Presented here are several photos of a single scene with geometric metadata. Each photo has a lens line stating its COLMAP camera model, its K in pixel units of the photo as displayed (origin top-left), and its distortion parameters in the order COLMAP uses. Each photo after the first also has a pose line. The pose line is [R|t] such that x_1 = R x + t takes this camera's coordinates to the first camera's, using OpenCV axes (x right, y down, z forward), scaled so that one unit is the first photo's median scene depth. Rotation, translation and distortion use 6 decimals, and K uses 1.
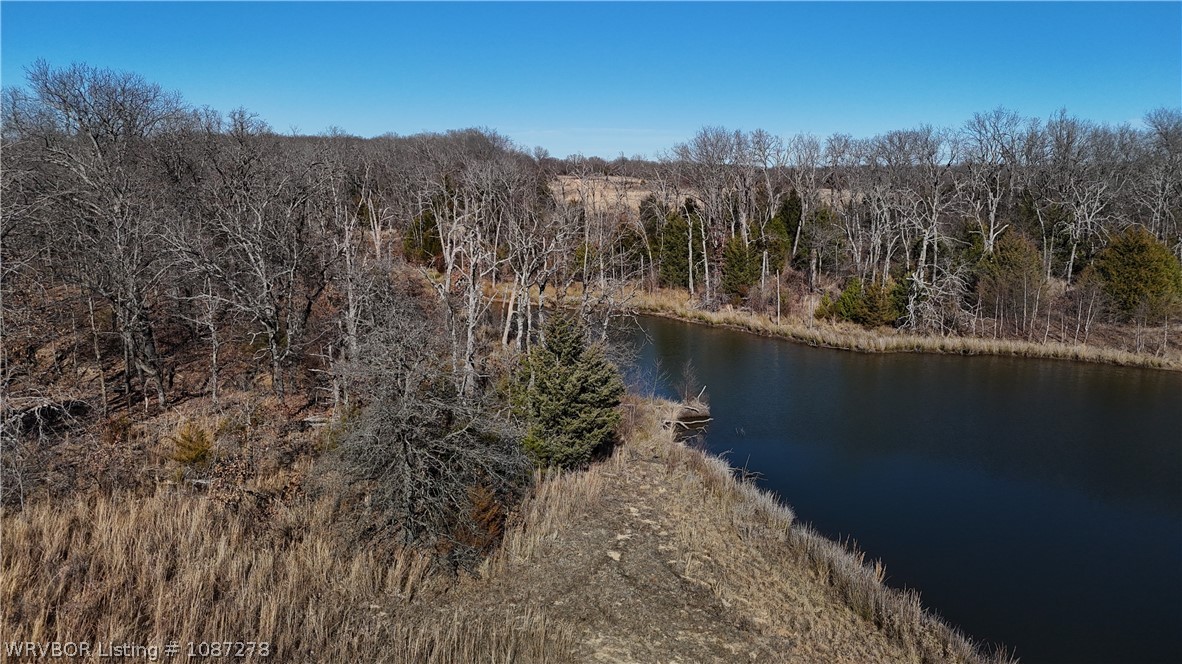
lens RADIAL K [[871.5, 0, 594.5], [0, 871.5, 333.4], [0, 0, 1]] dist [0.086845, -0.077047]
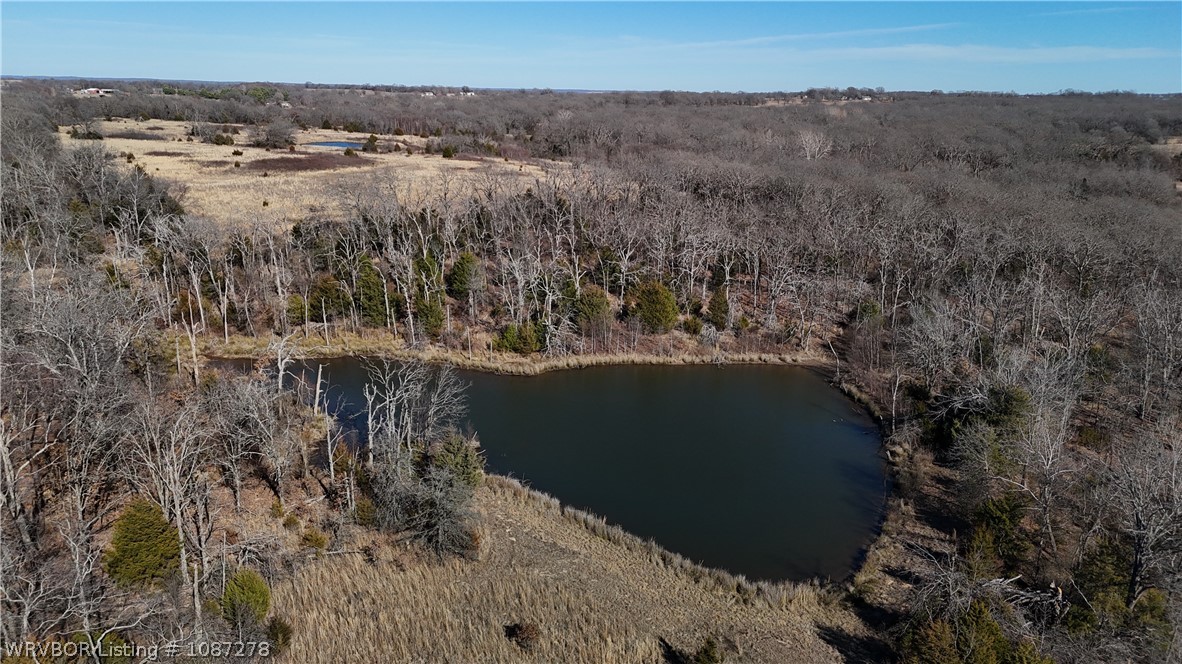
lens RADIAL K [[871.5, 0, 588.5], [0, 871.5, 337.4], [0, 0, 1]] dist [0.086845, -0.077047]
pose [[0.875523, -0.133182, 0.464459, -0.352999], [0.082776, 0.988394, 0.127382, -0.249478], [-0.476034, -0.073080, 0.876385, -0.509491]]
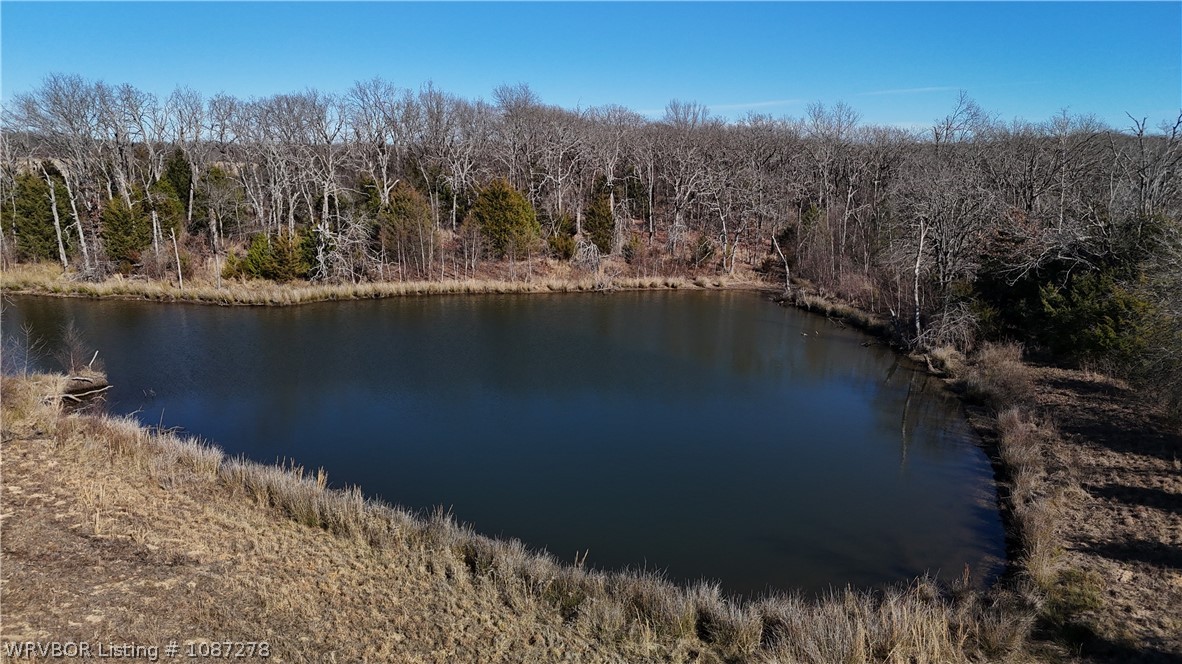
lens RADIAL K [[871.5, 0, 591.6], [0, 871.5, 329.0], [0, 0, 1]] dist [0.086845, -0.077047]
pose [[0.796728, -0.119241, 0.592457, -0.000399], [0.109518, 0.992598, 0.052498, 0.033192], [-0.594331, 0.023058, 0.803890, 0.006318]]
